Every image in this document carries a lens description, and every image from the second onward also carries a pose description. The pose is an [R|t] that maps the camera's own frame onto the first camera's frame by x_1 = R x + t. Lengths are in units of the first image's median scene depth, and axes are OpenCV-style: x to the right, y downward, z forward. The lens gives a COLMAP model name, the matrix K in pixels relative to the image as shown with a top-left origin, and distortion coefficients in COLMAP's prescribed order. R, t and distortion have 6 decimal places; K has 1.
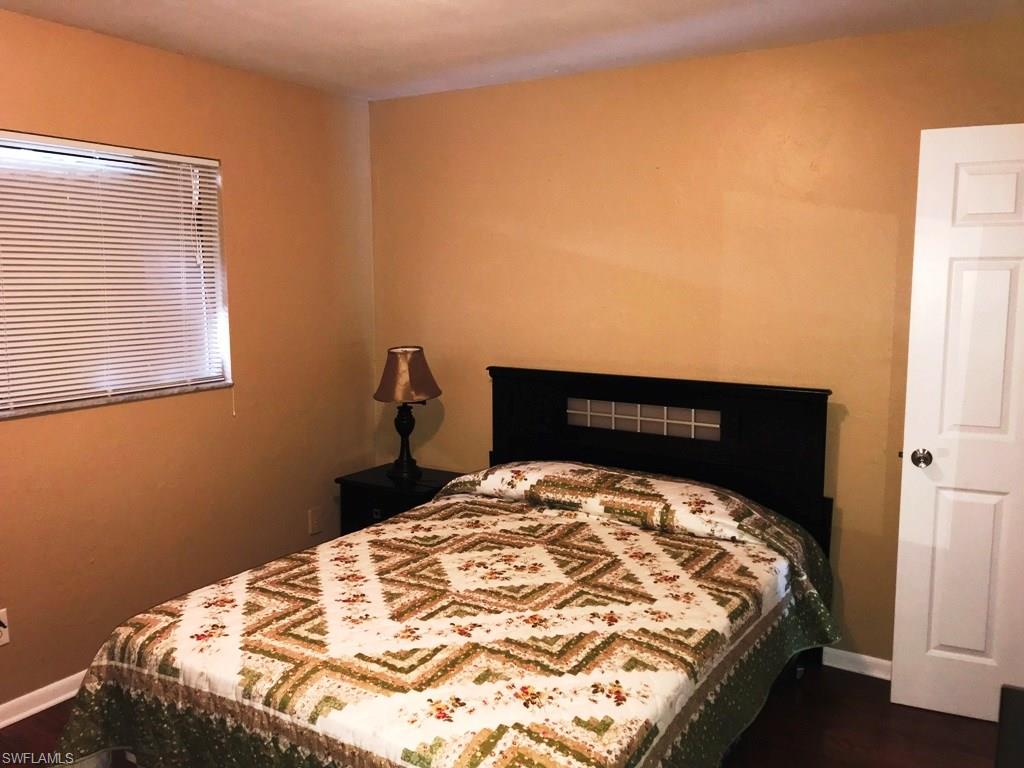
lens RADIAL K [[844.1, 0, 507.5], [0, 844.1, 387.3], [0, 0, 1]] dist [0.047051, -0.075235]
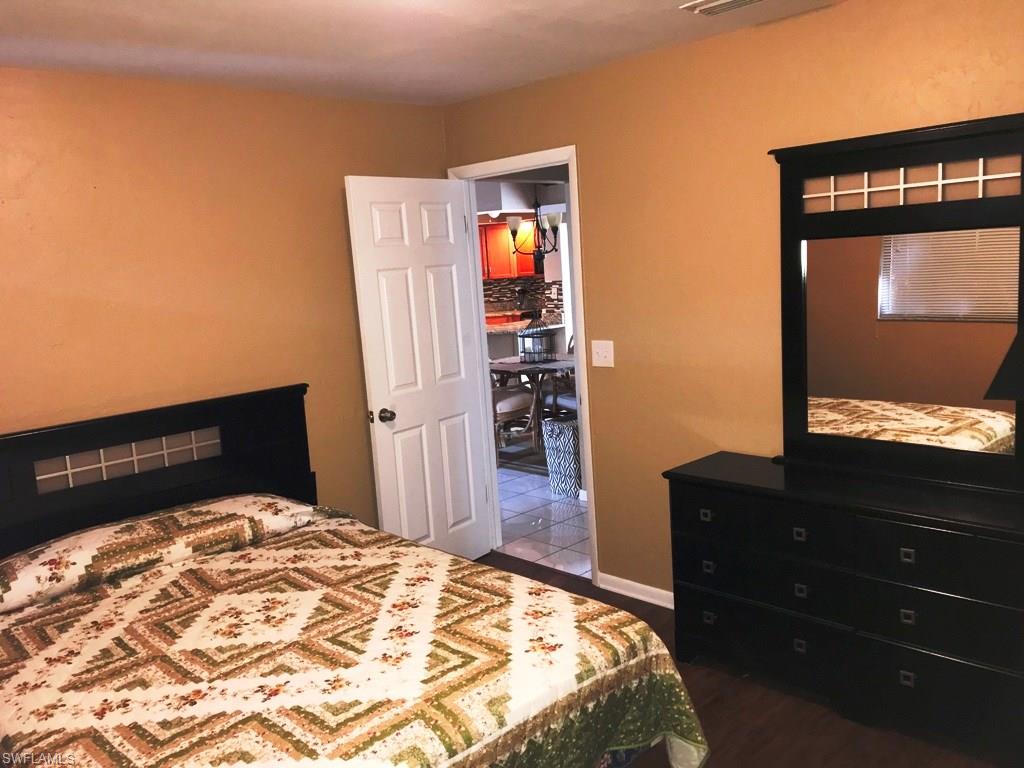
lens RADIAL K [[844.1, 0, 504.3], [0, 844.1, 379.9], [0, 0, 1]] dist [0.047051, -0.075235]
pose [[0.255154, -0.161367, 0.953340, -0.783984], [0.203651, 0.972826, 0.110160, -0.085807], [-0.945210, 0.166041, 0.281083, 0.441458]]
